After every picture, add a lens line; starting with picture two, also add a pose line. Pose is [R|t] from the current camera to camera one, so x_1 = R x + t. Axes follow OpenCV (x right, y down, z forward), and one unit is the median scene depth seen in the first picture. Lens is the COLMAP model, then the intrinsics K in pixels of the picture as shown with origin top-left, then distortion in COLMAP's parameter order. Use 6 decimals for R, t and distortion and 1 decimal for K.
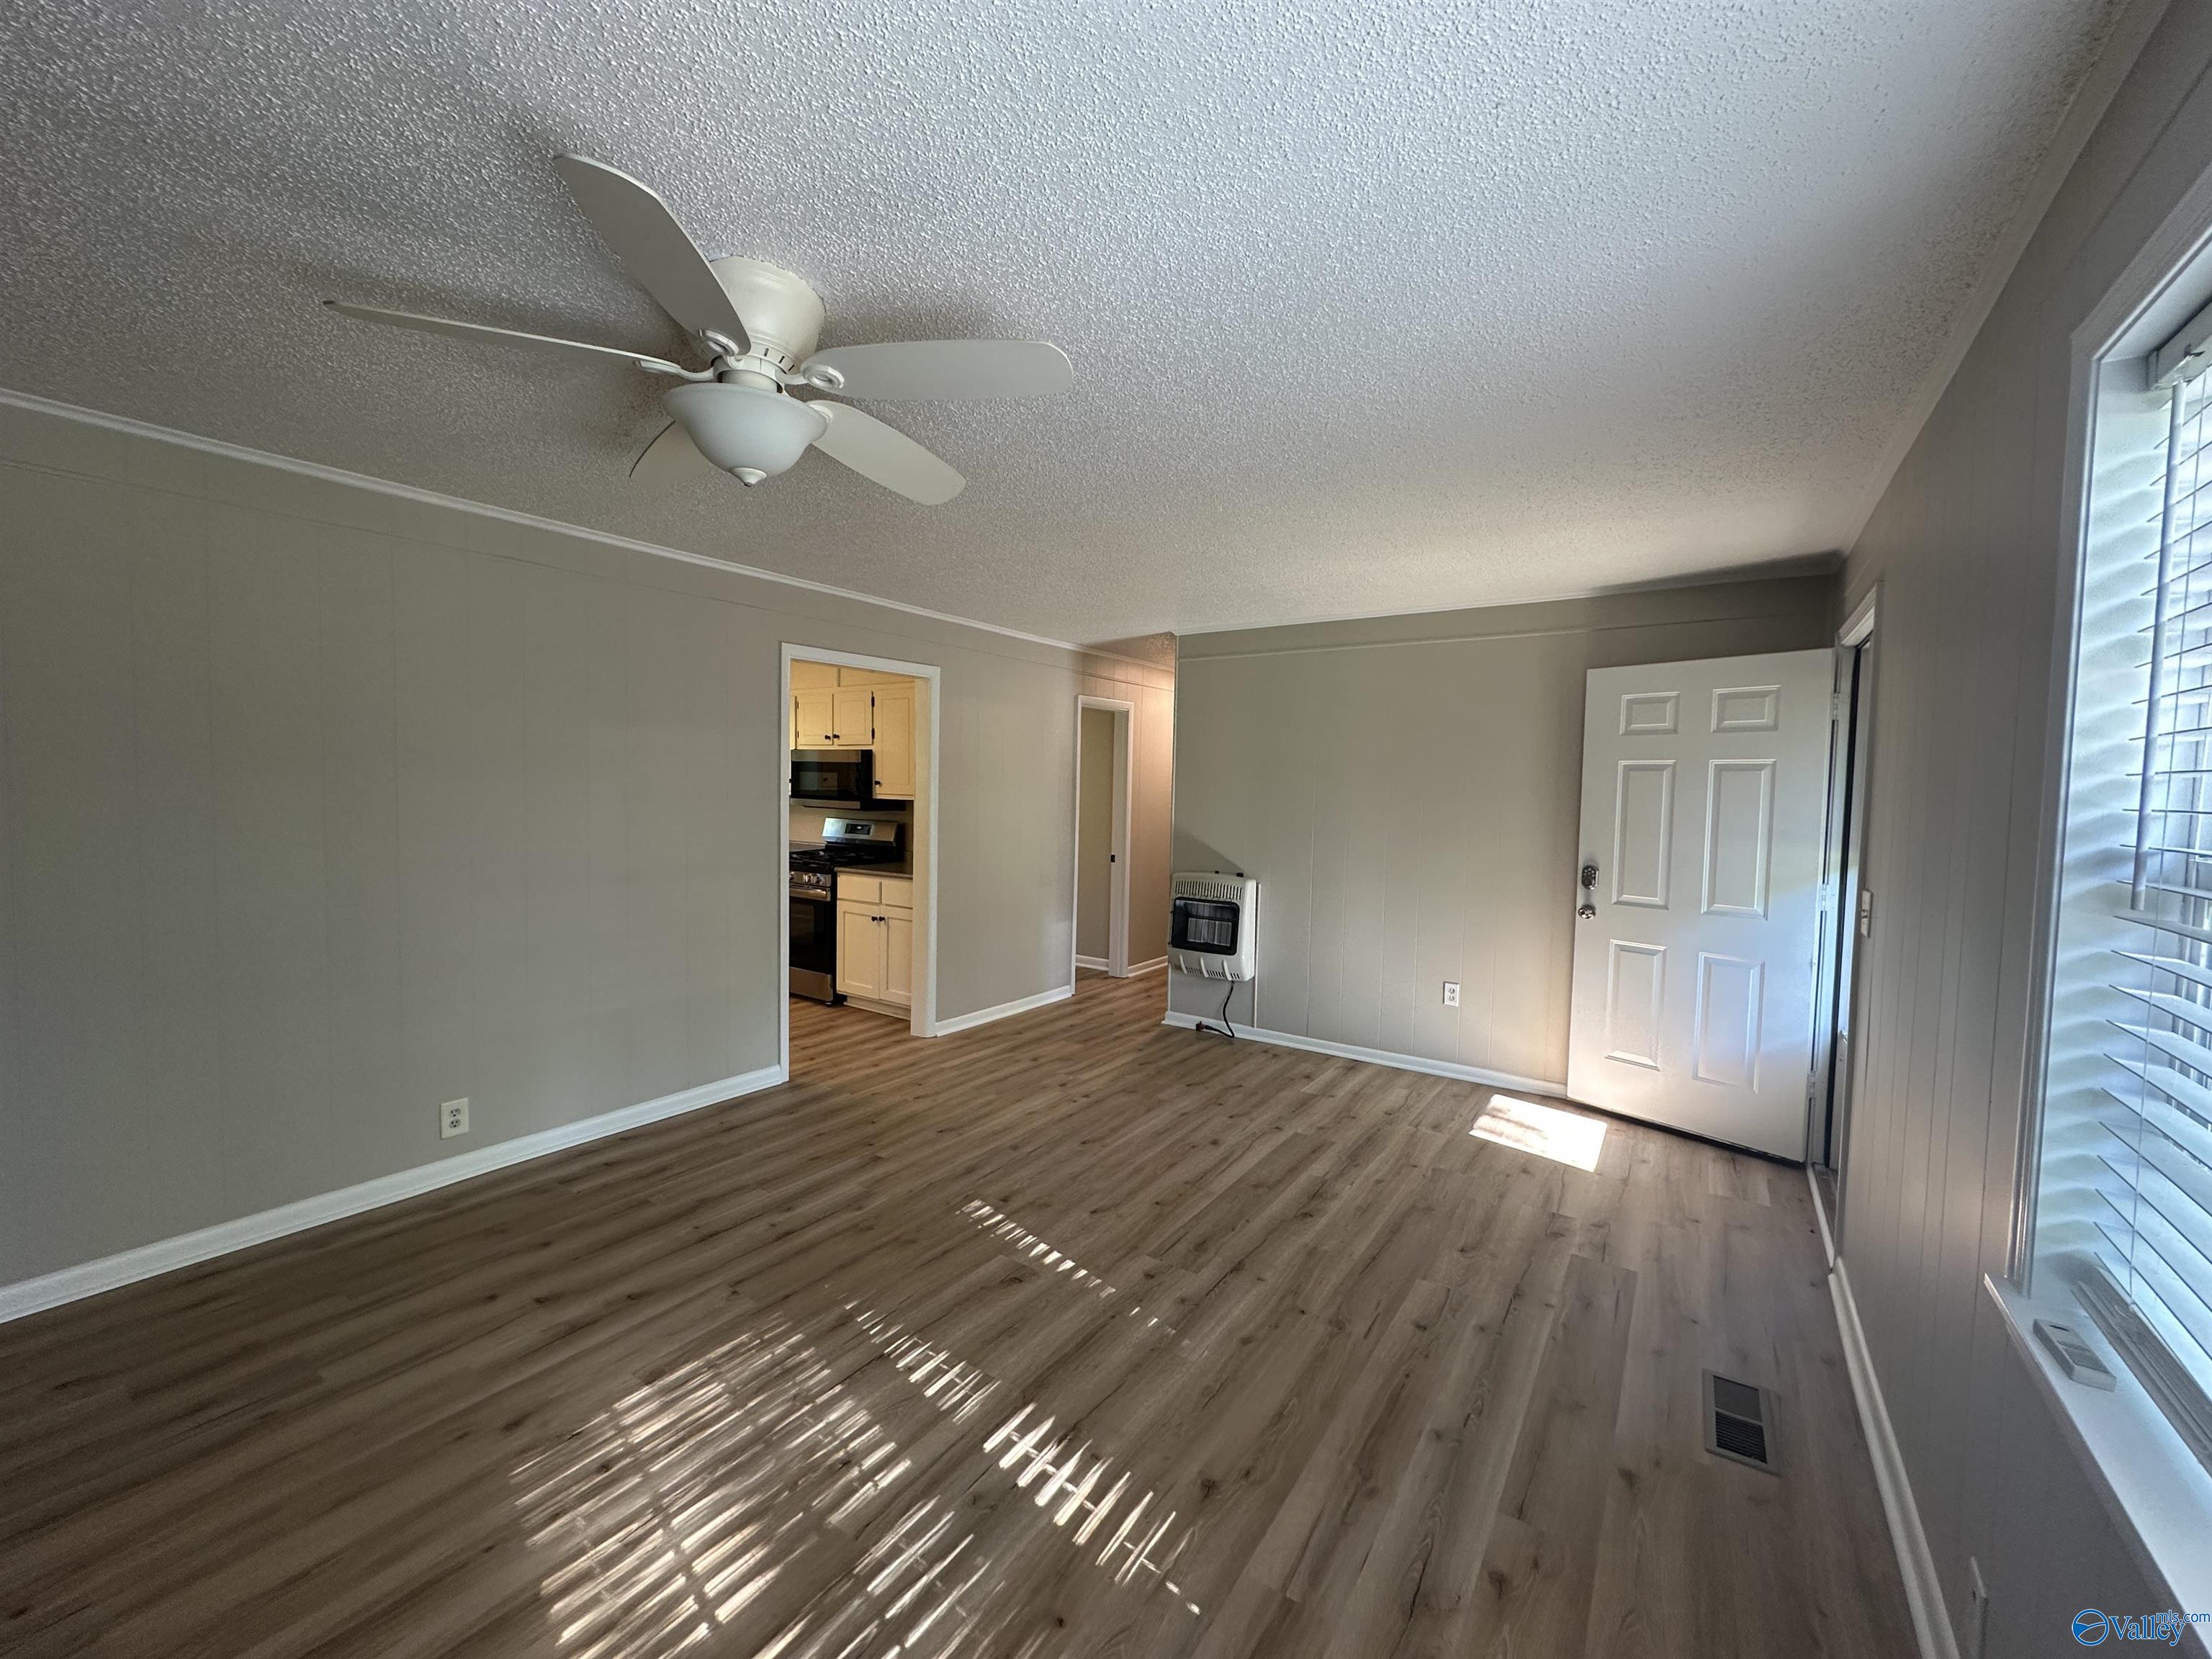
lens RADIAL K [[897.3, 0, 1100.9], [0, 897.3, 826.6], [0, 0, 1]] dist [-0.001288, -0.000018]
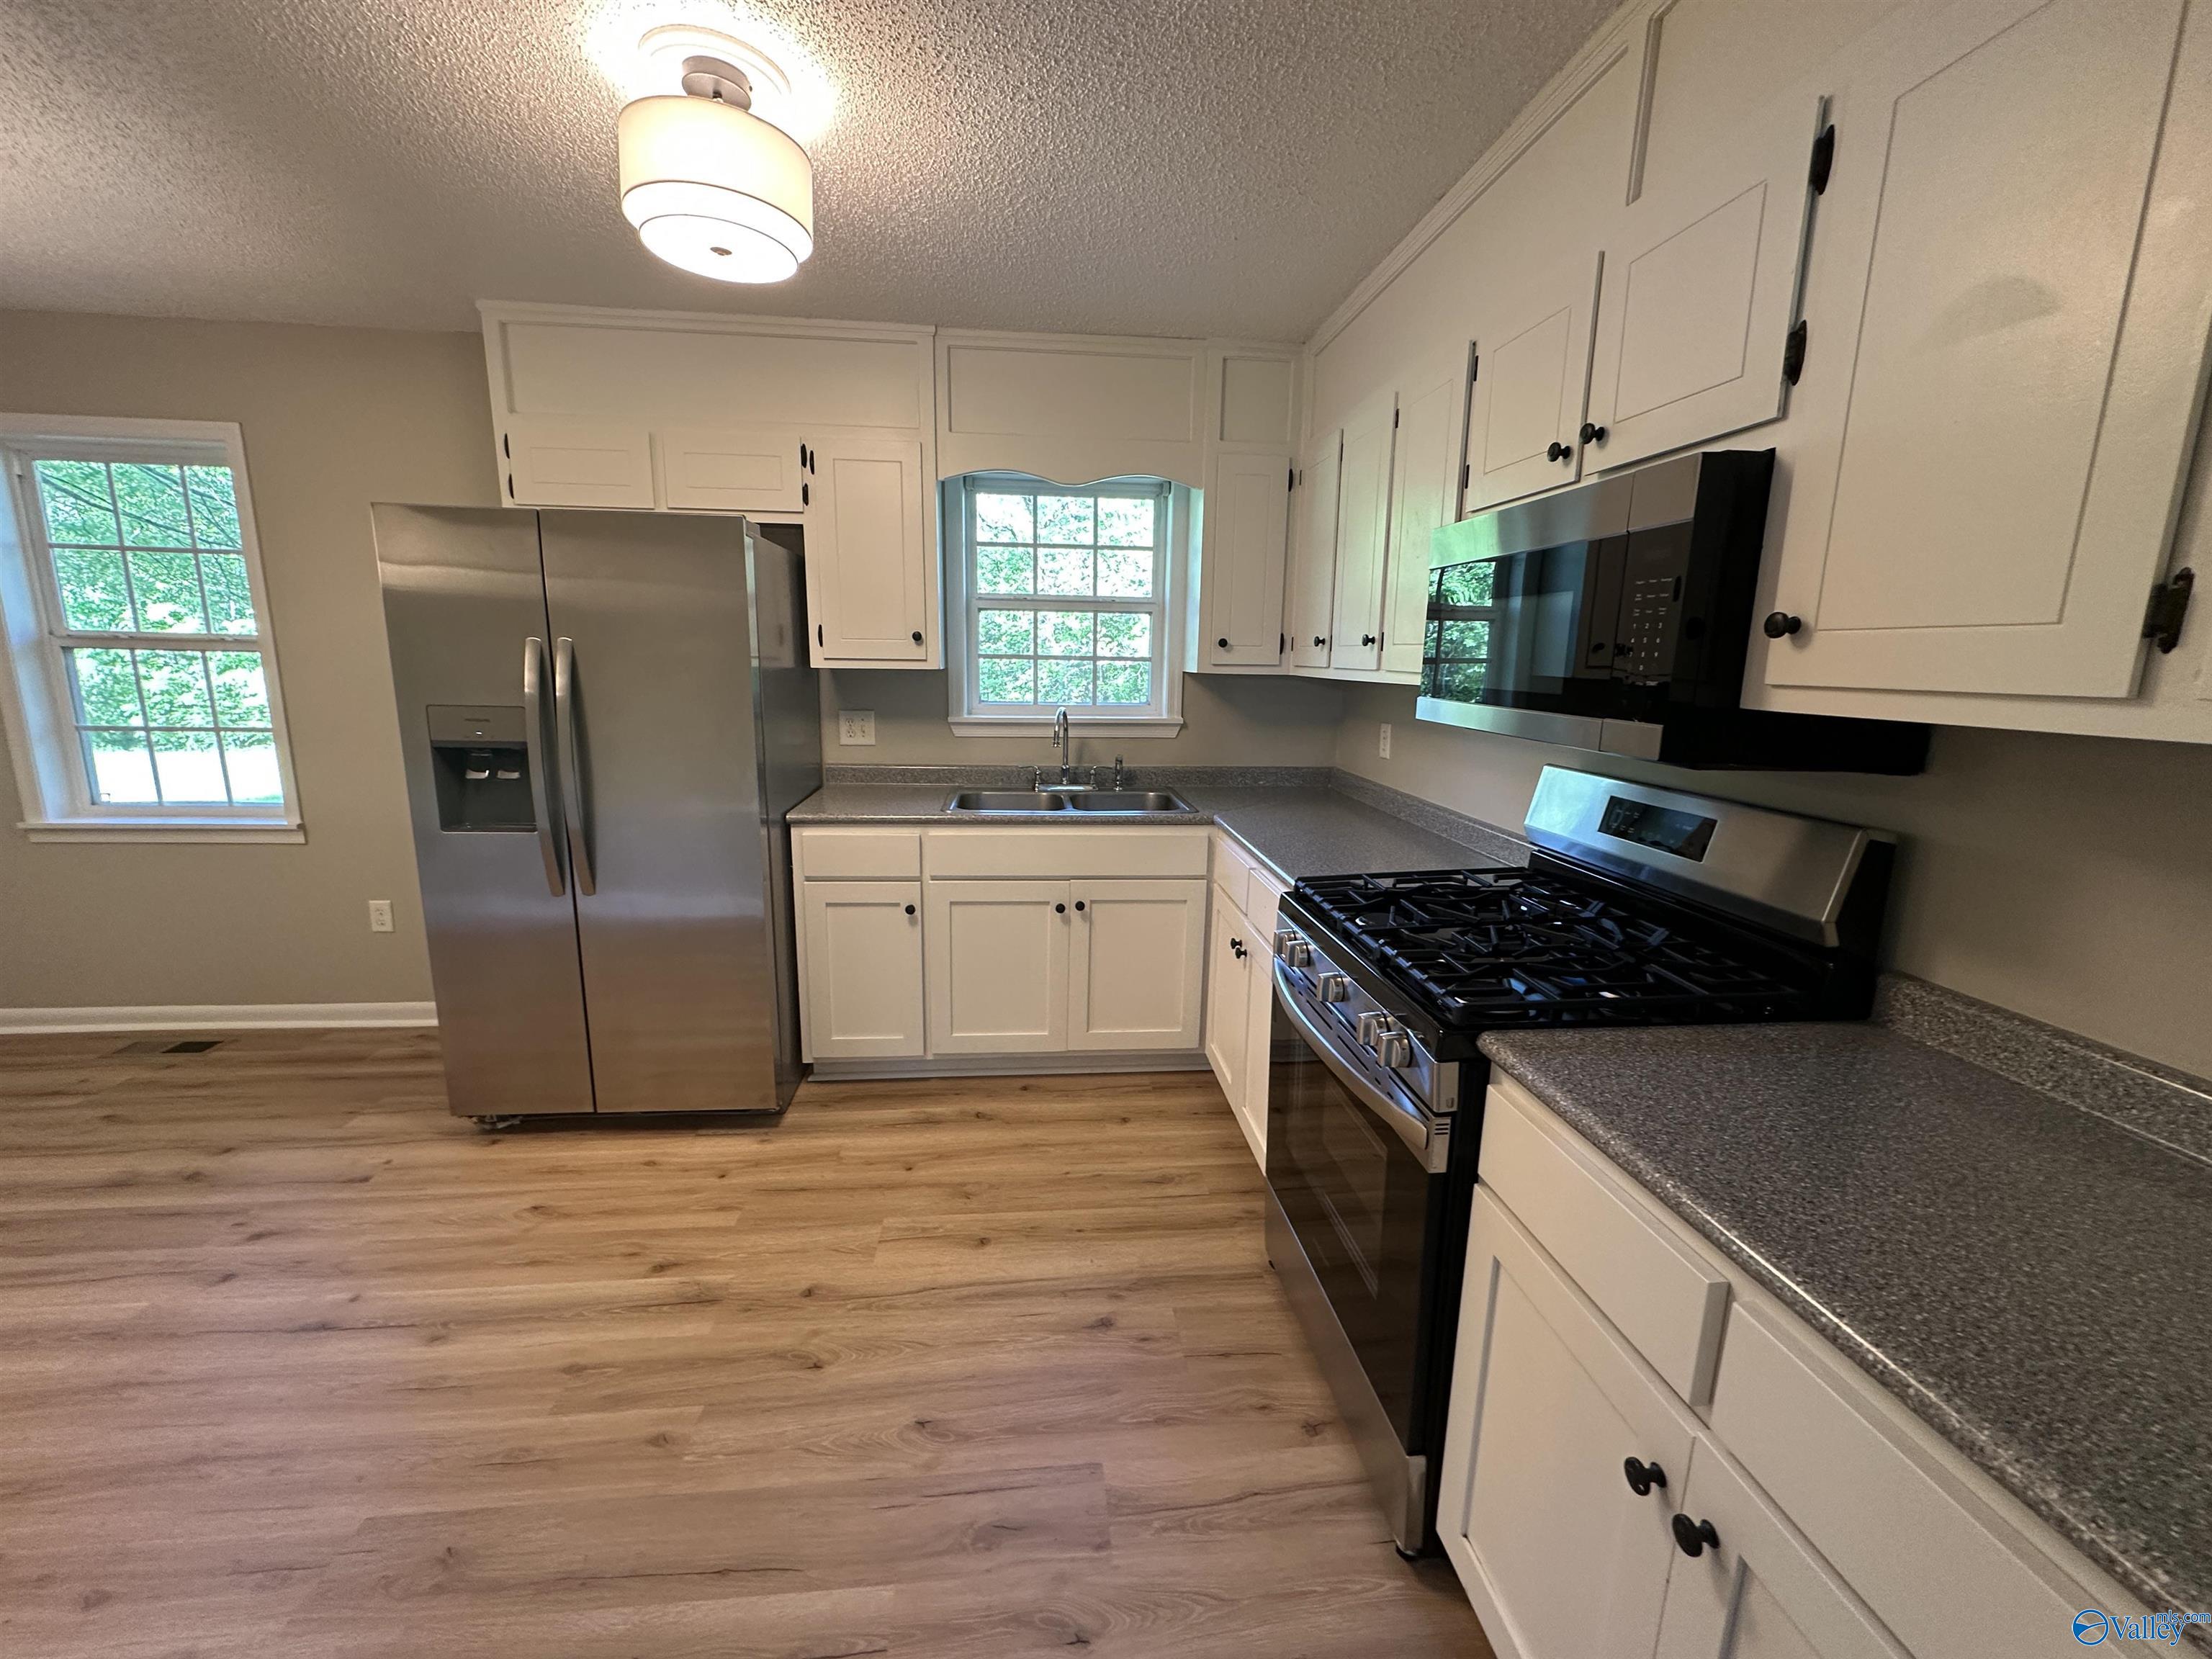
lens RADIAL K [[881.3, 0, 1104.6], [0, 881.3, 830.0], [0, 0, 1]] dist [-0.003616, 0.000104]
pose [[0.637632, 0.134553, -0.758499, -0.418120], [-0.040281, 0.989104, 0.141600, -0.058281], [0.769287, -0.059736, 0.636105, 1.657277]]
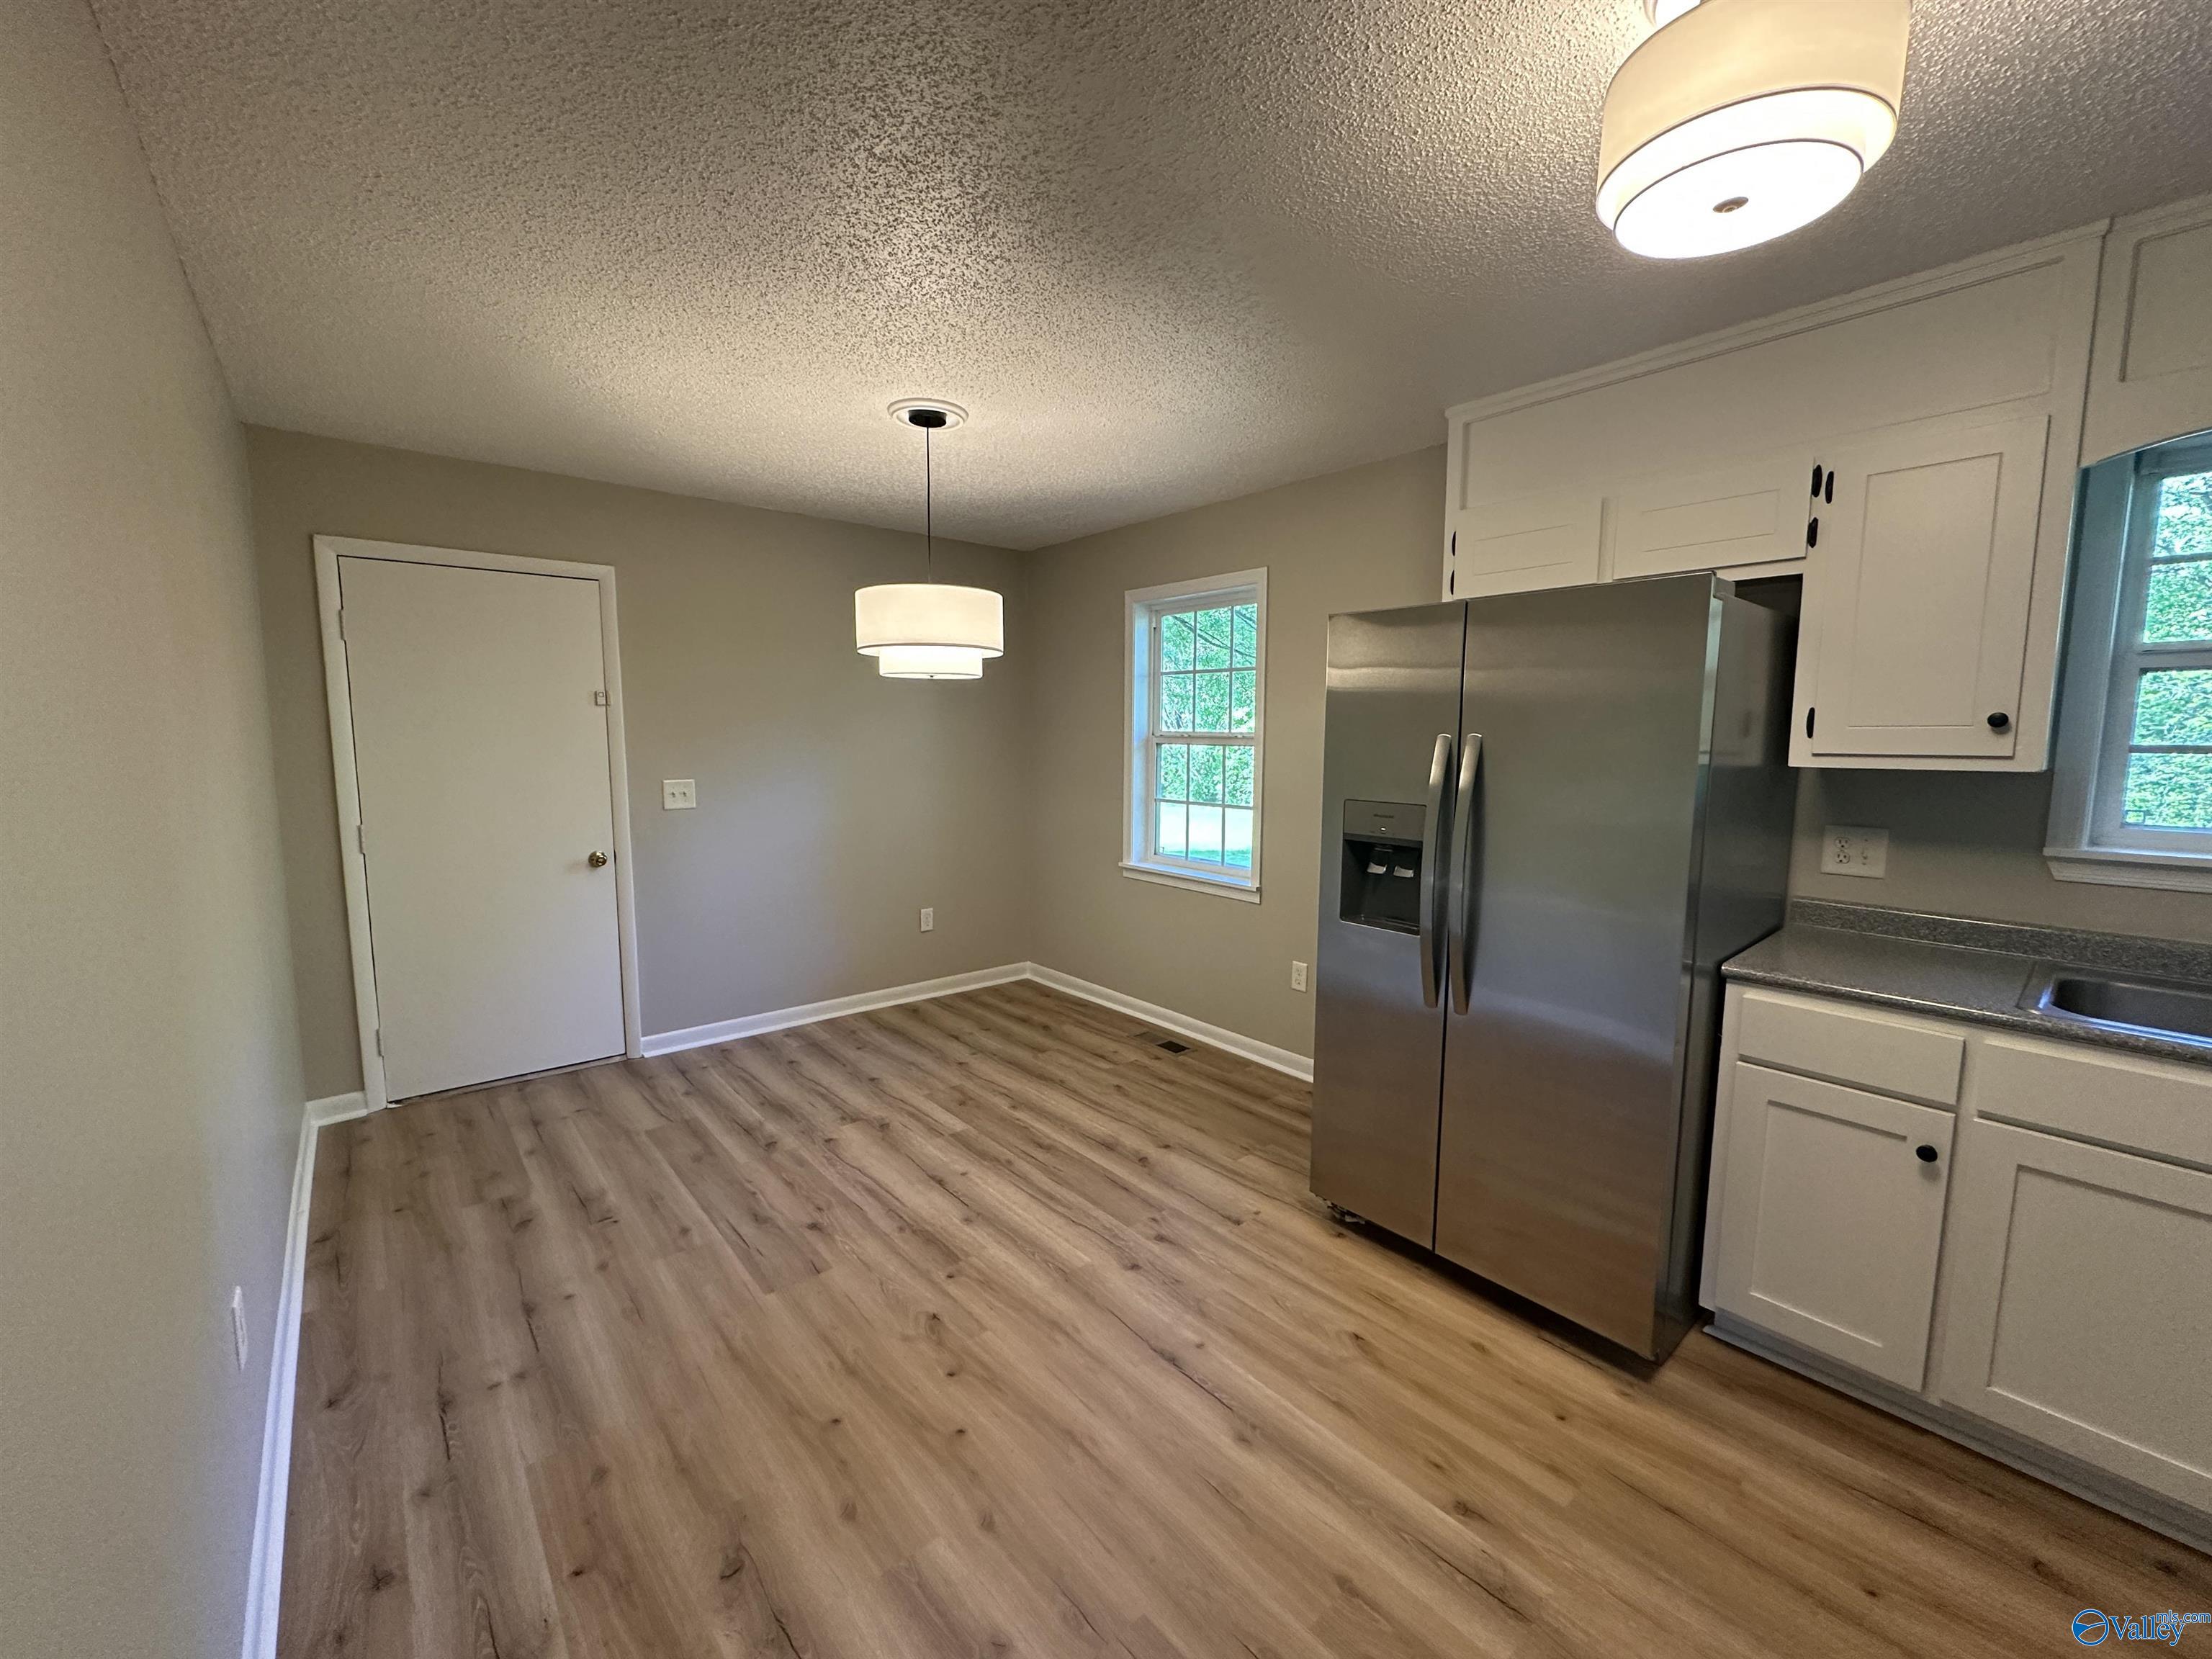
lens RADIAL K [[881.3, 0, 1104.6], [0, 881.3, 830.0], [0, 0, 1]] dist [-0.003616, 0.000104]
pose [[-0.270357, 0.080839, -0.959360, -0.568325], [-0.057370, 0.993345, 0.099870, -0.074382], [0.961049, 0.082039, -0.263920, 1.703701]]
